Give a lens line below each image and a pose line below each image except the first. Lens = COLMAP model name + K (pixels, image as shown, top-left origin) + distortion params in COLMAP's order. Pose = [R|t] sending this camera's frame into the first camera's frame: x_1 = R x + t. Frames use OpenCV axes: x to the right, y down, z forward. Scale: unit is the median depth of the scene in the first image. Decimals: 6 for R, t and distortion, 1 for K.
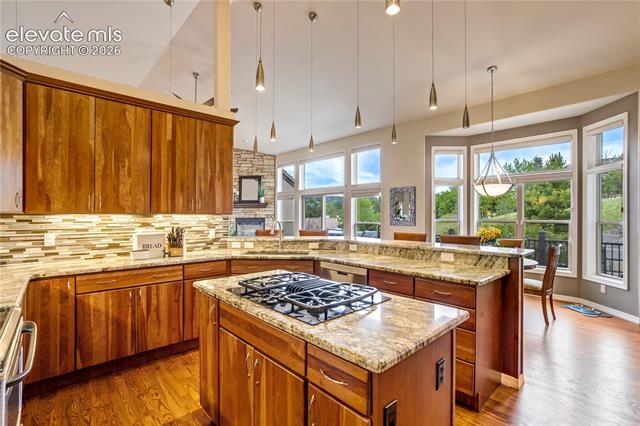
lens RADIAL K [[298.3, 0, 317.7], [0, 298.3, 211.6], [0, 0, 1]] dist [-0.018406, 0.001179]
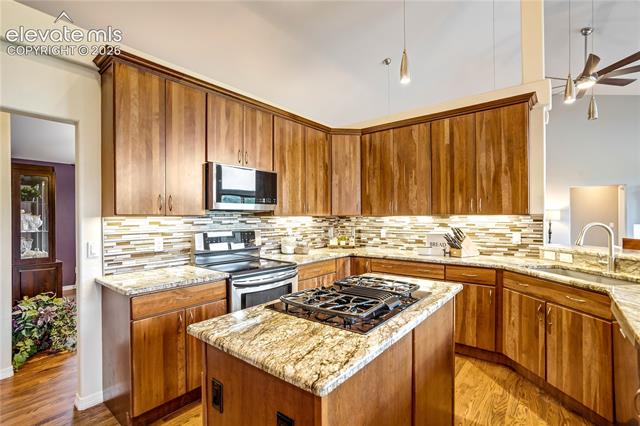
lens RADIAL K [[298.3, 0, 316.4], [0, 298.3, 218.0], [0, 0, 1]] dist [-0.018406, 0.001179]
pose [[0.140770, 0.000675, -0.990042, 0.459793], [0.019818, 0.999797, 0.003499, 0.005066], [0.989844, -0.020113, 0.140728, 0.391471]]
